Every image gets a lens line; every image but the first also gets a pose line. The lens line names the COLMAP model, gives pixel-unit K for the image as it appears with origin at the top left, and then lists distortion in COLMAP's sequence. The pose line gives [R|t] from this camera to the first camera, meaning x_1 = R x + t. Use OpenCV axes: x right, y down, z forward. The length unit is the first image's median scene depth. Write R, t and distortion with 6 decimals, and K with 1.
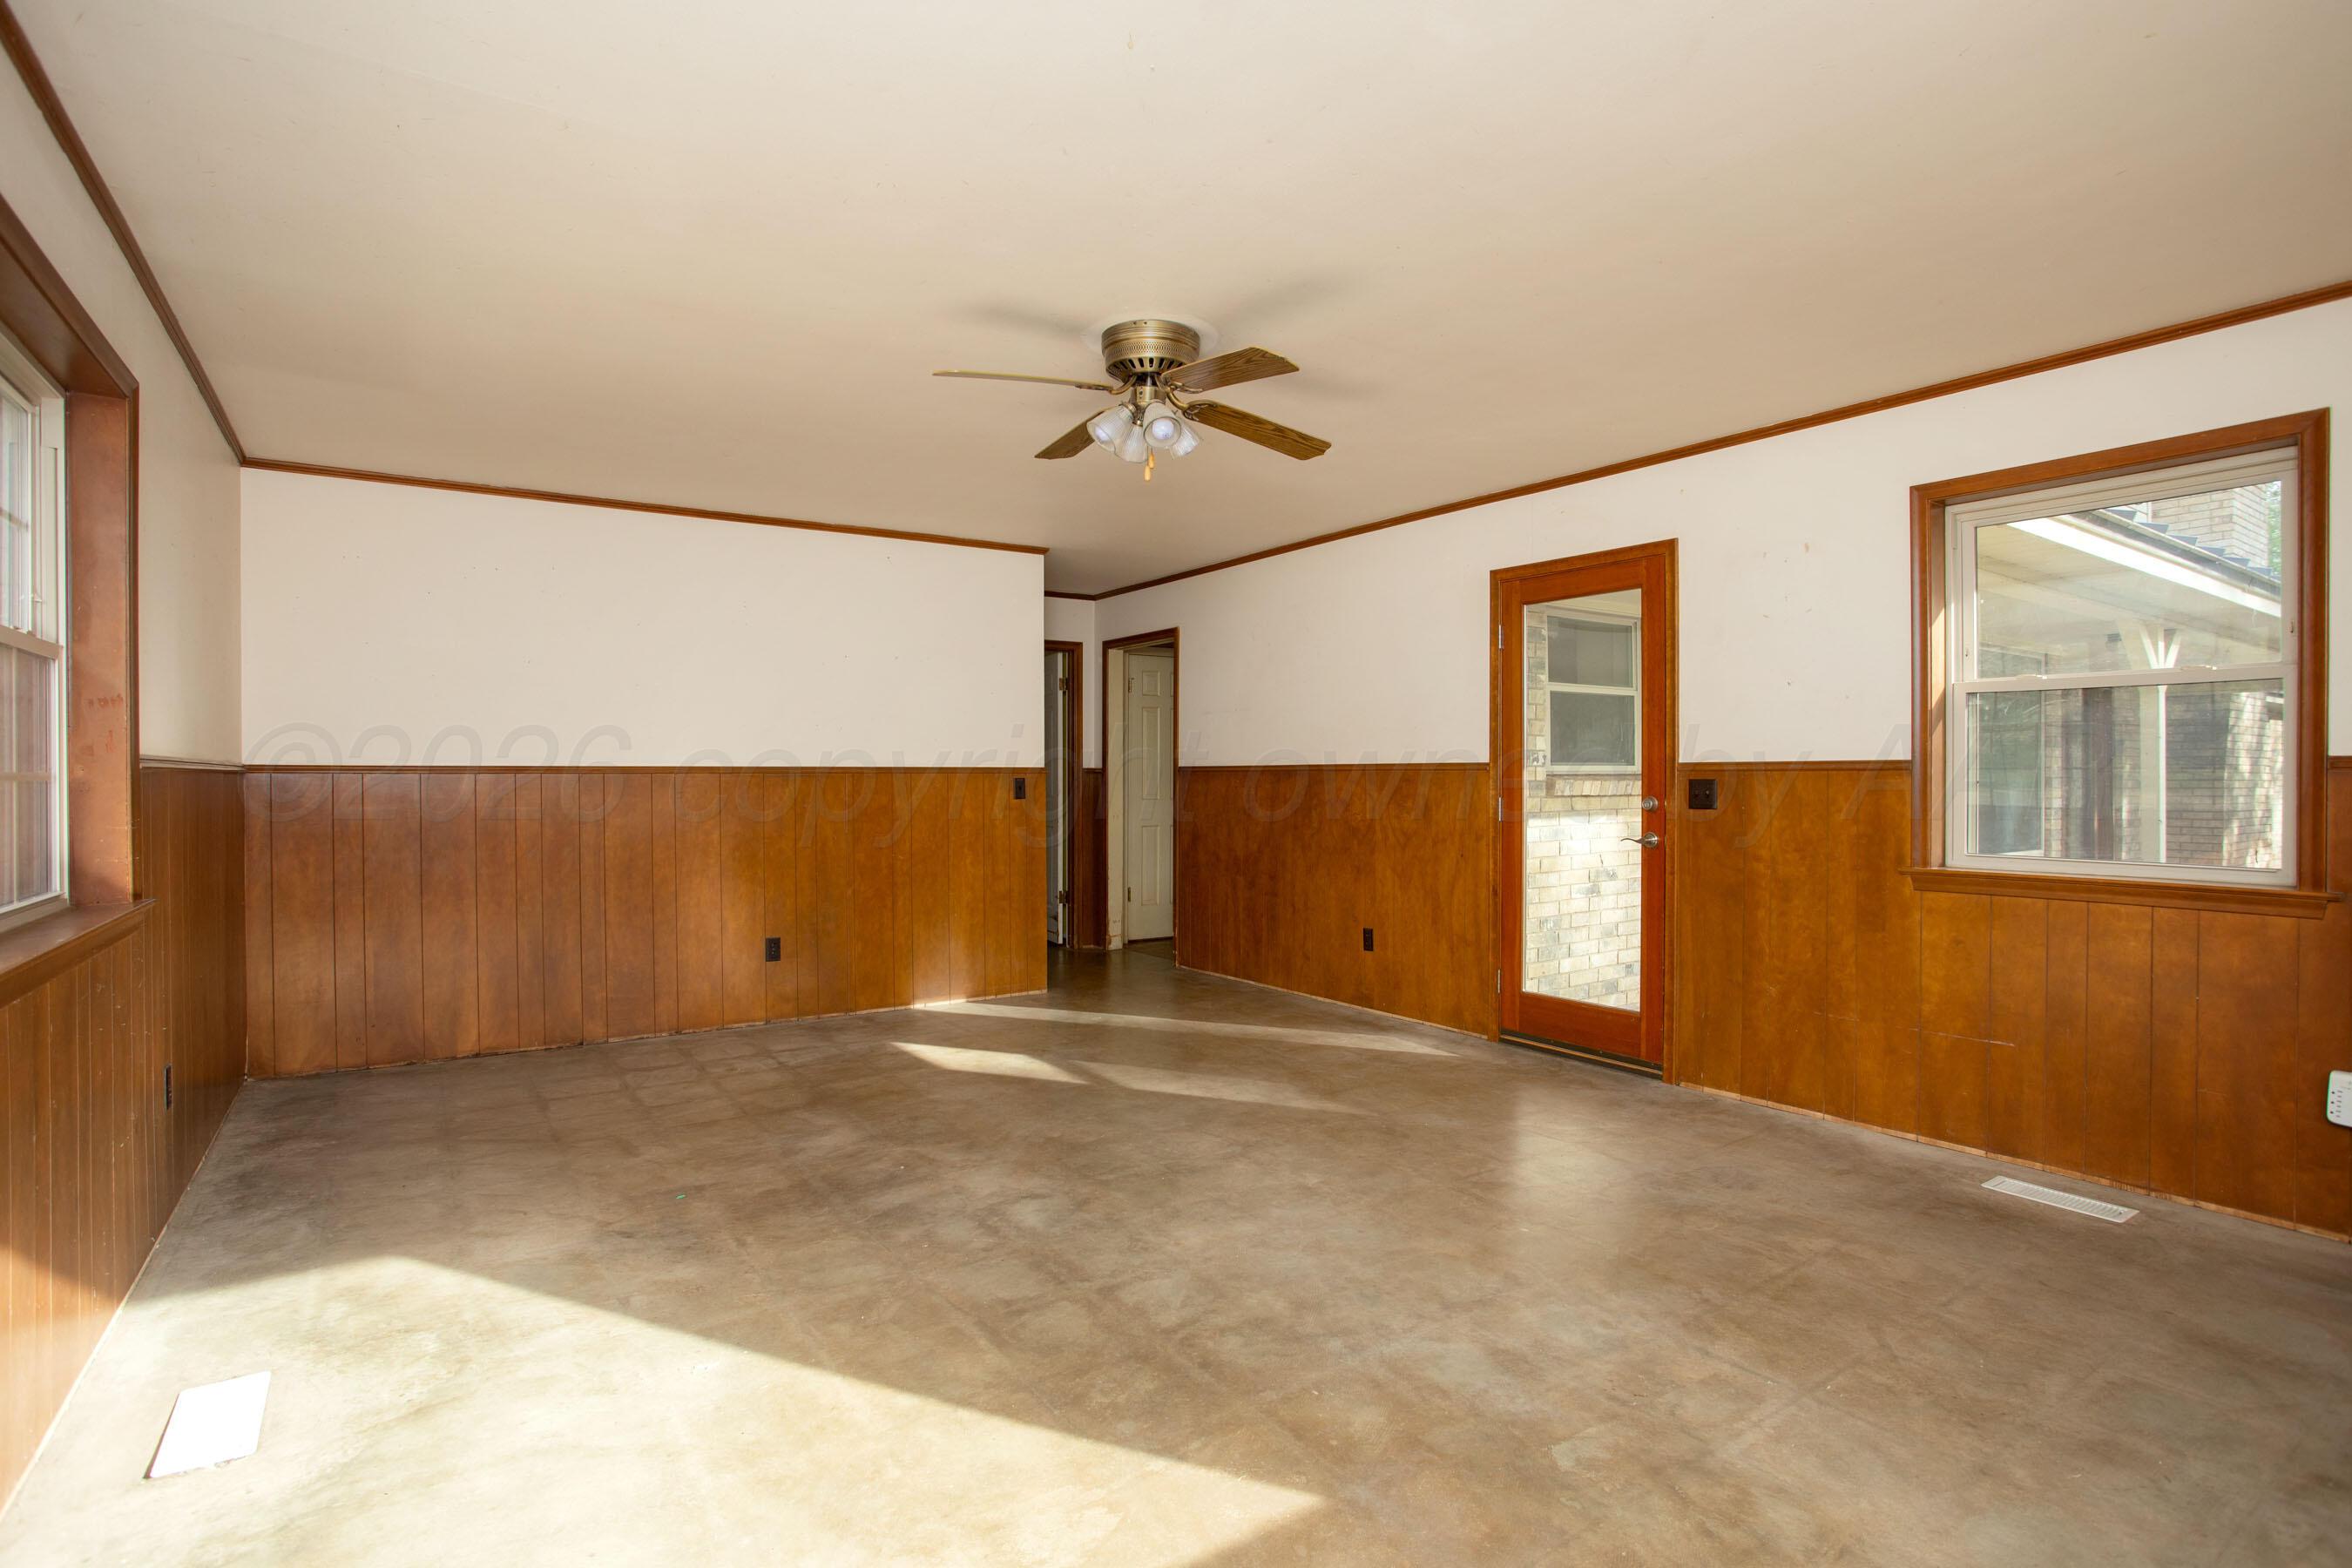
lens RADIAL K [[1200.8, 0, 1175.1], [0, 1200.8, 780.7], [0, 0, 1]] dist [-0.000048, 0.000051]
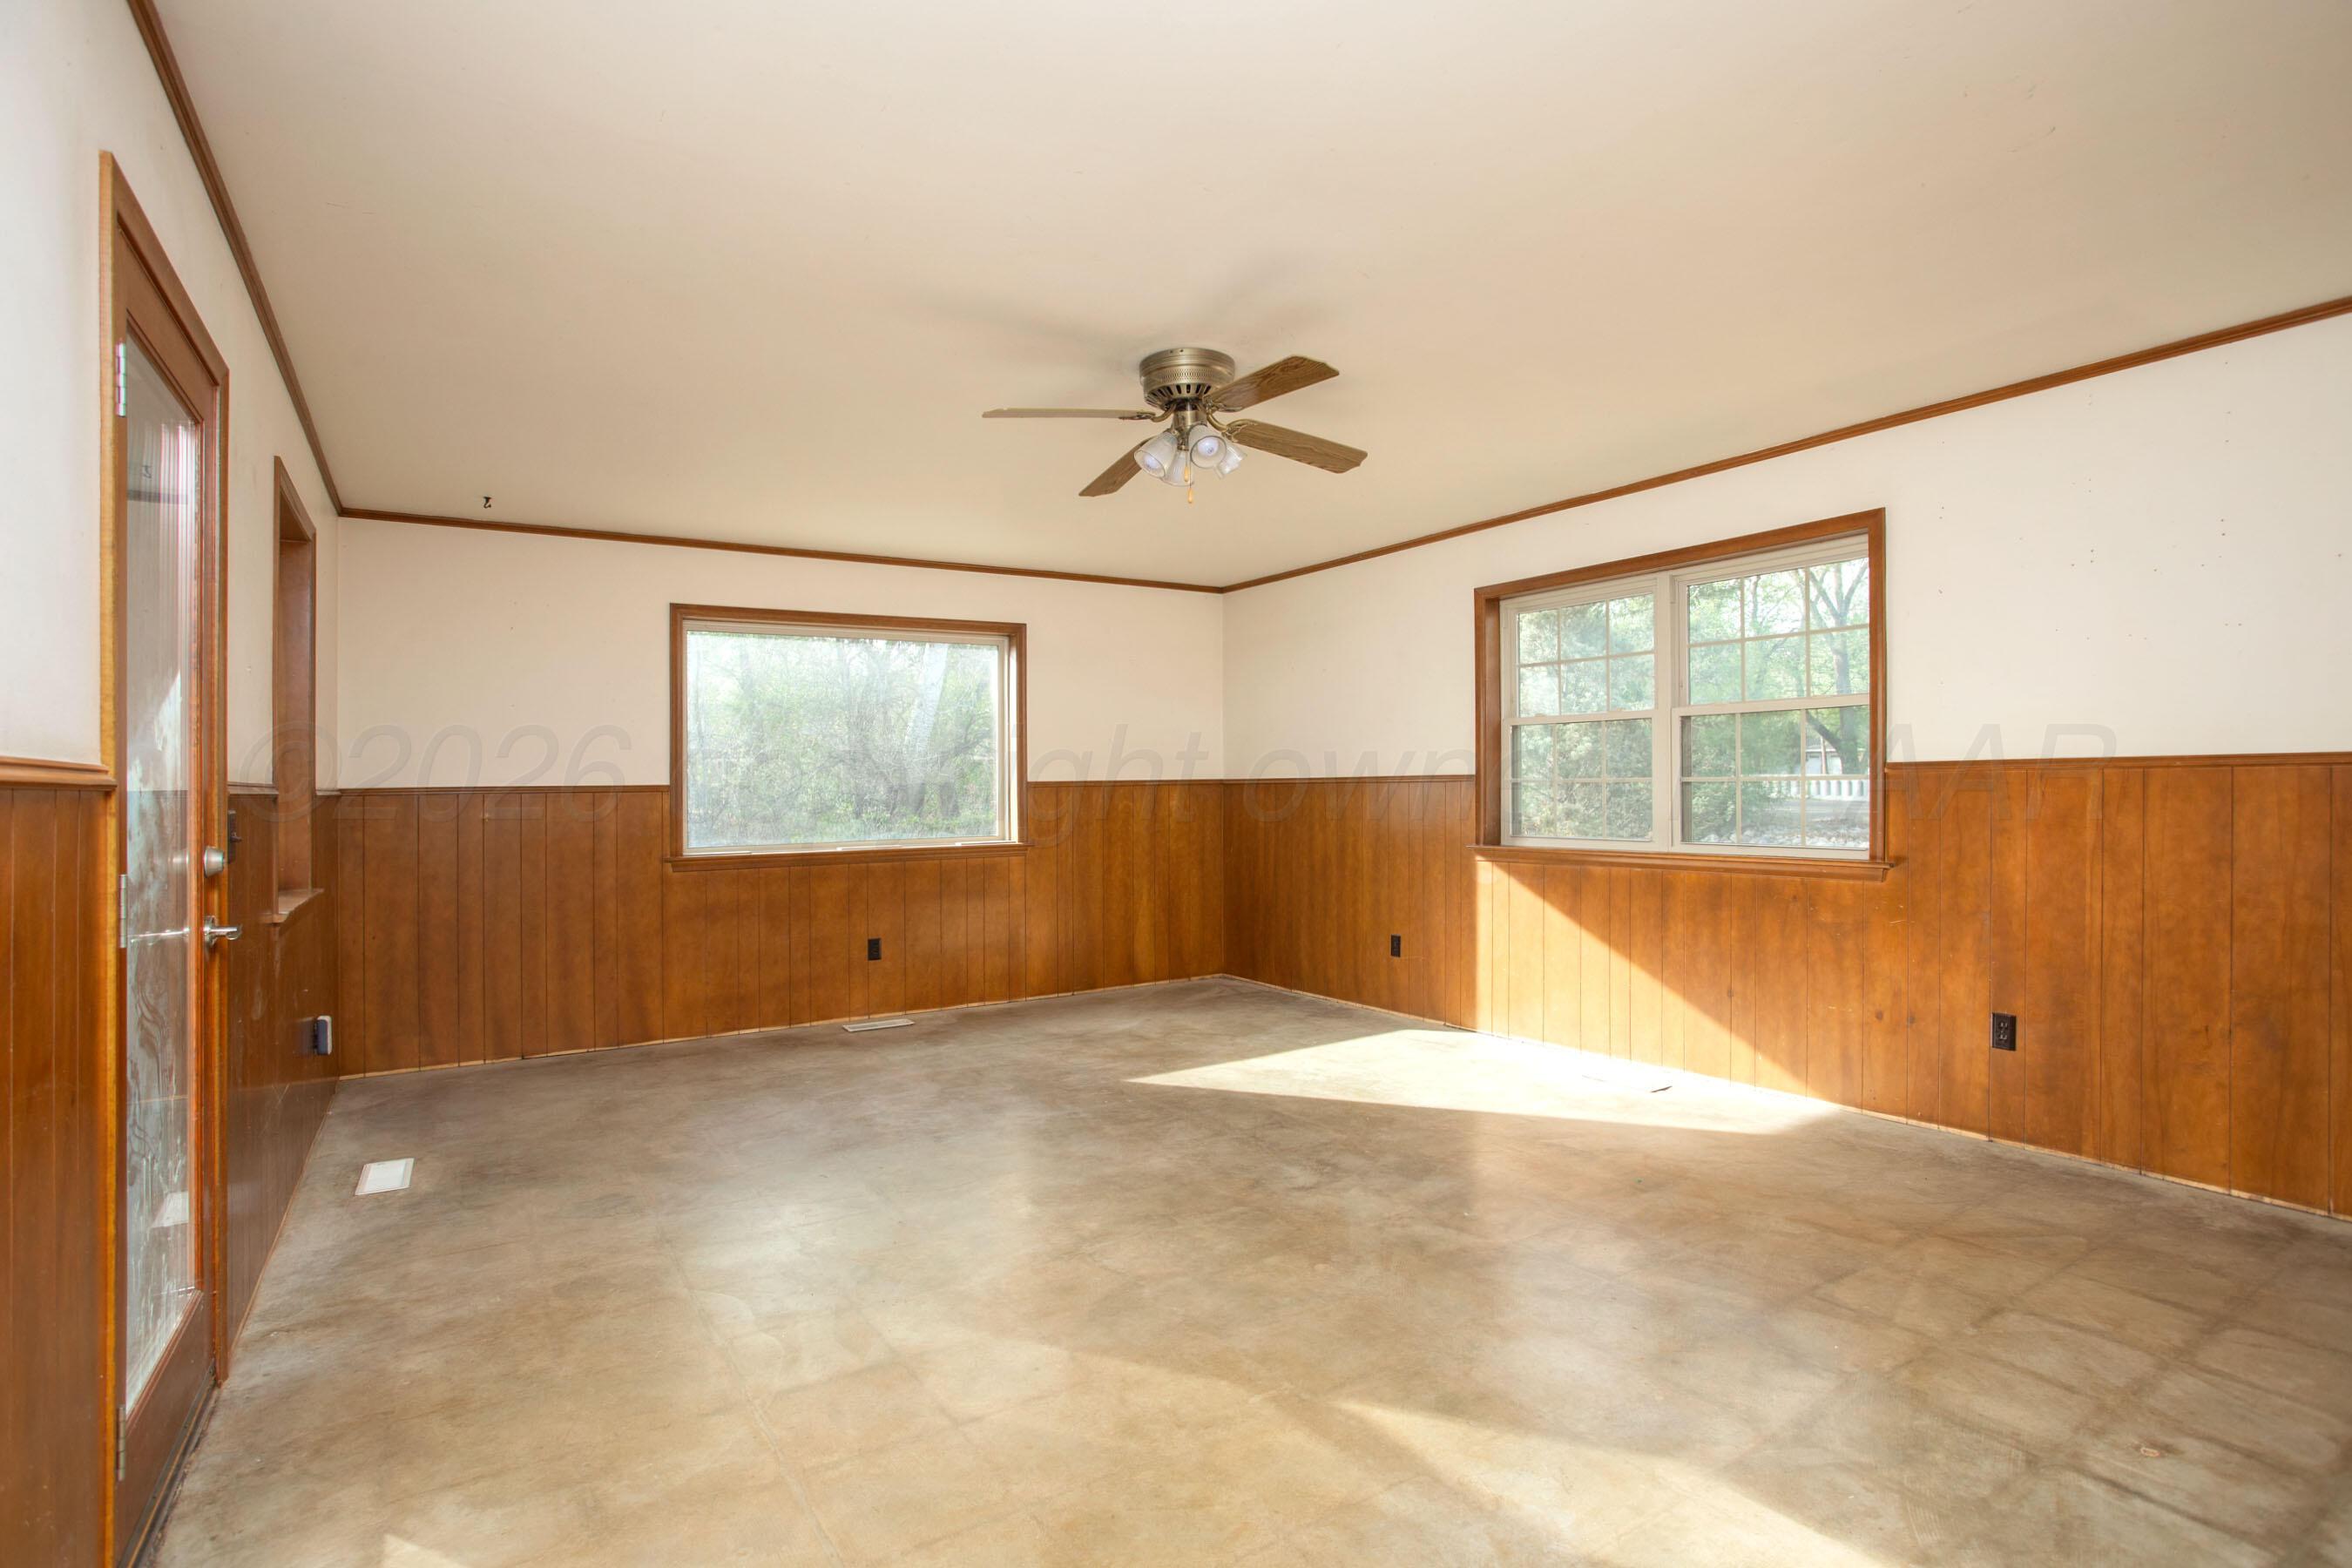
lens RADIAL K [[1200.8, 0, 1176.6], [0, 1200.8, 784.6], [0, 0, 1]] dist [-0.000048, 0.000051]
pose [[-0.999545, 0.016908, 0.024971, -0.040186], [0.016960, 0.999854, 0.001882, -0.008683], [-0.024936, 0.002305, -0.999686, 2.094704]]
